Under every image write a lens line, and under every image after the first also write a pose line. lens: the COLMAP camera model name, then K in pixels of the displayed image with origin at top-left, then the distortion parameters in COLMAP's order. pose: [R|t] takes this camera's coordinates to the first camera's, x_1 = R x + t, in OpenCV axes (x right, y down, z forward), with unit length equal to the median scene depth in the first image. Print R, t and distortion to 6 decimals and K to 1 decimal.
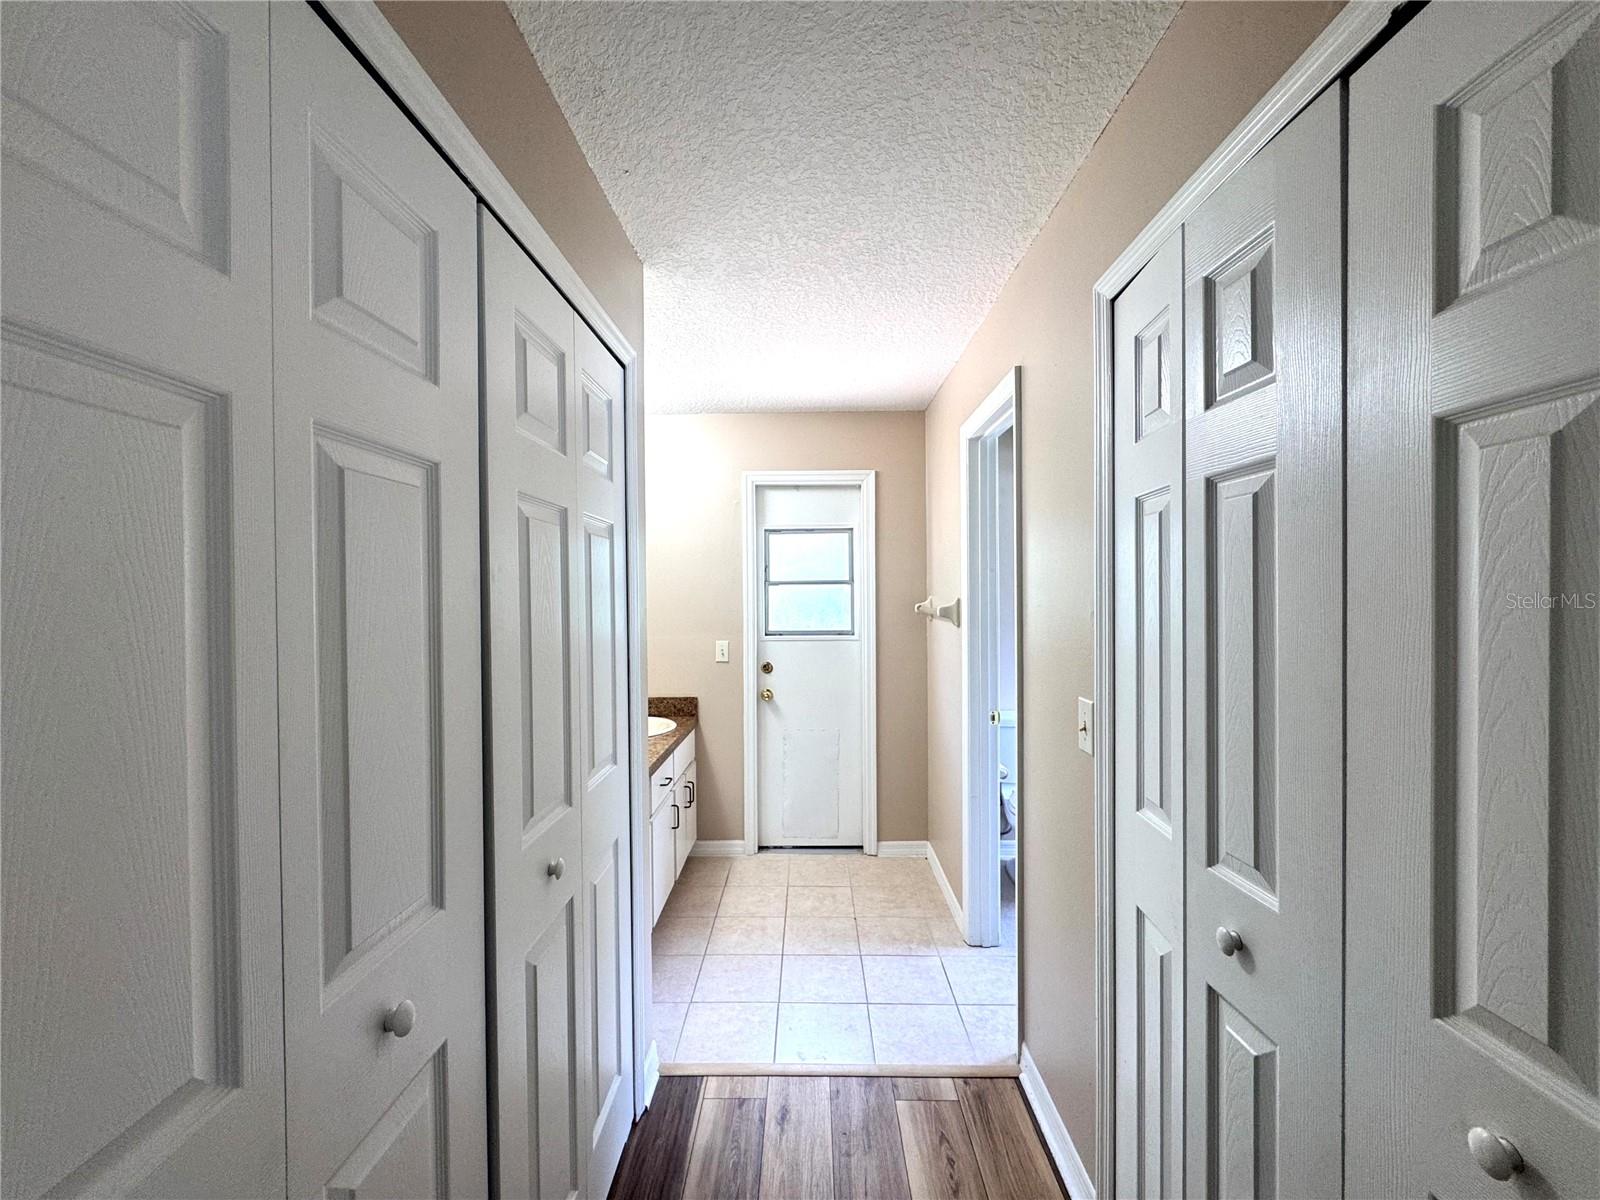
lens RADIAL K [[641.0, 0, 797.4], [0, 641.0, 600.5], [0, 0, 1]] dist [-0.003627, 0.000107]
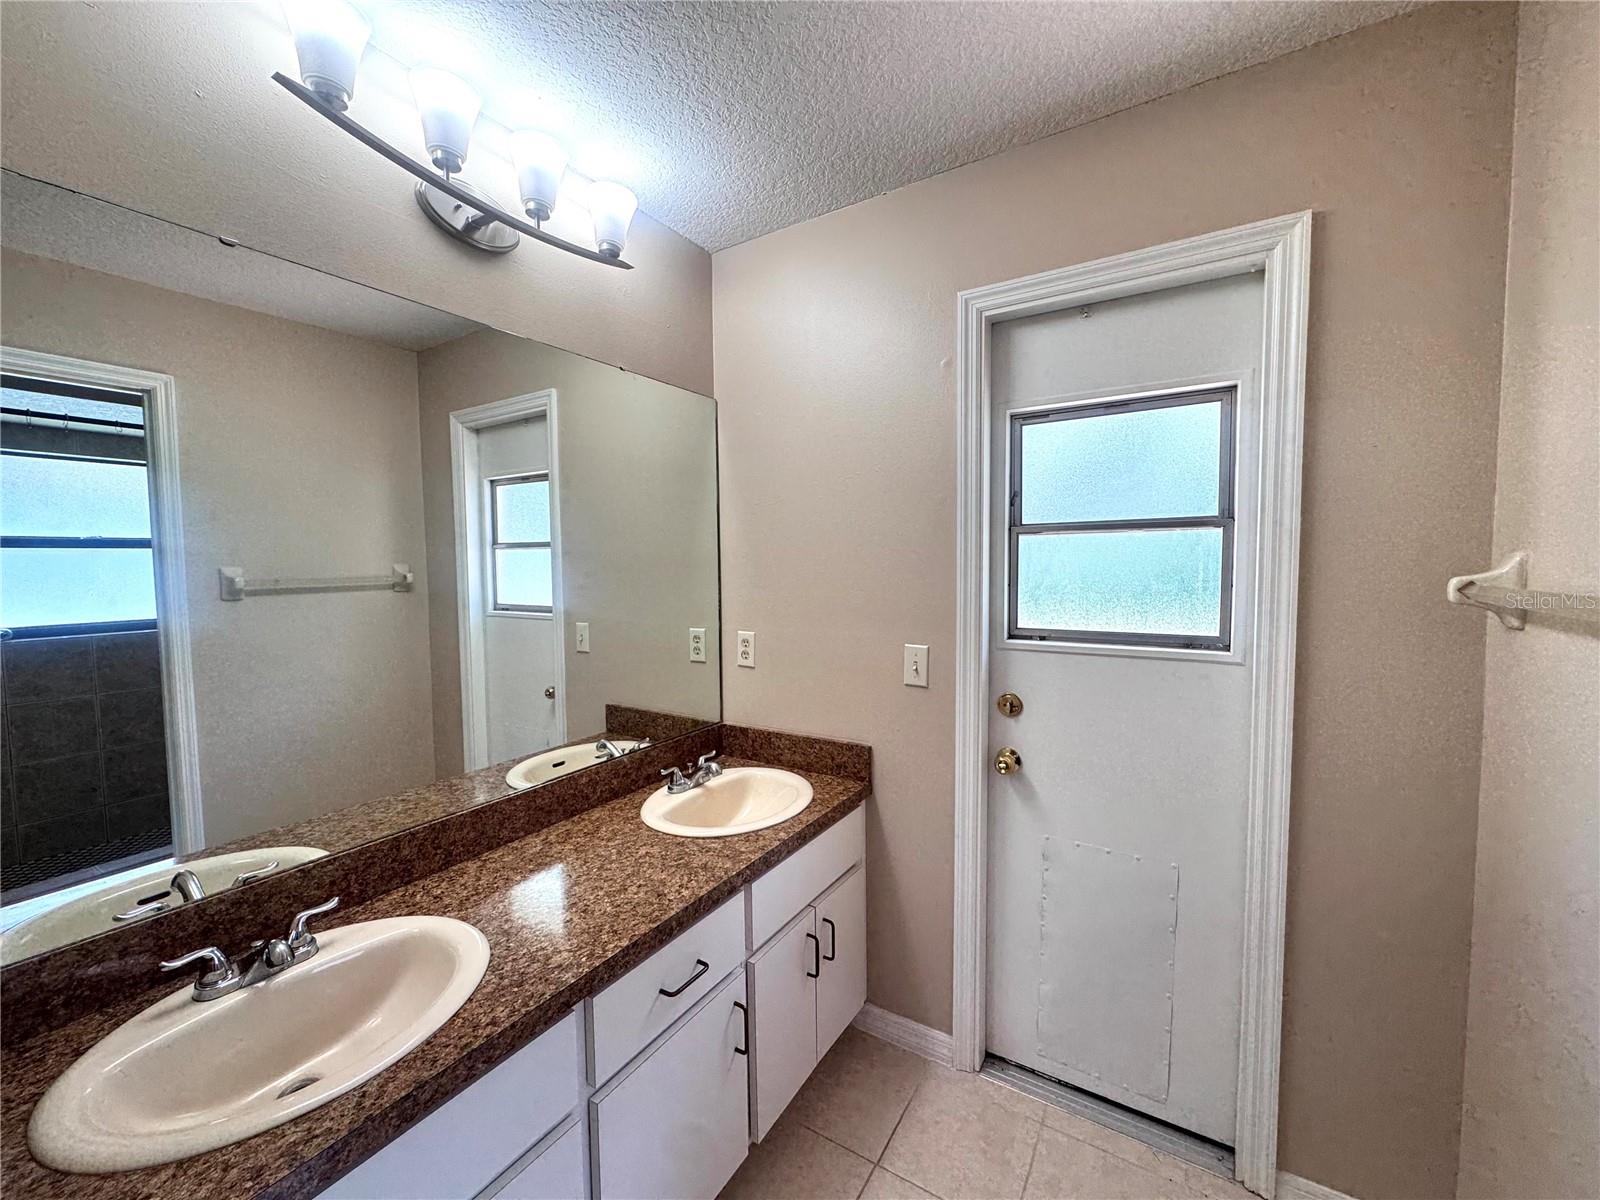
lens RADIAL K [[641.0, 0, 797.4], [0, 641.0, 600.5], [0, 0, 1]] dist [-0.003627, 0.000107]
pose [[0.856747, 0.029483, -0.514894, 0.062242], [-0.002185, 0.998563, 0.053543, 0.000937], [0.515732, -0.044748, 0.855580, 0.513844]]
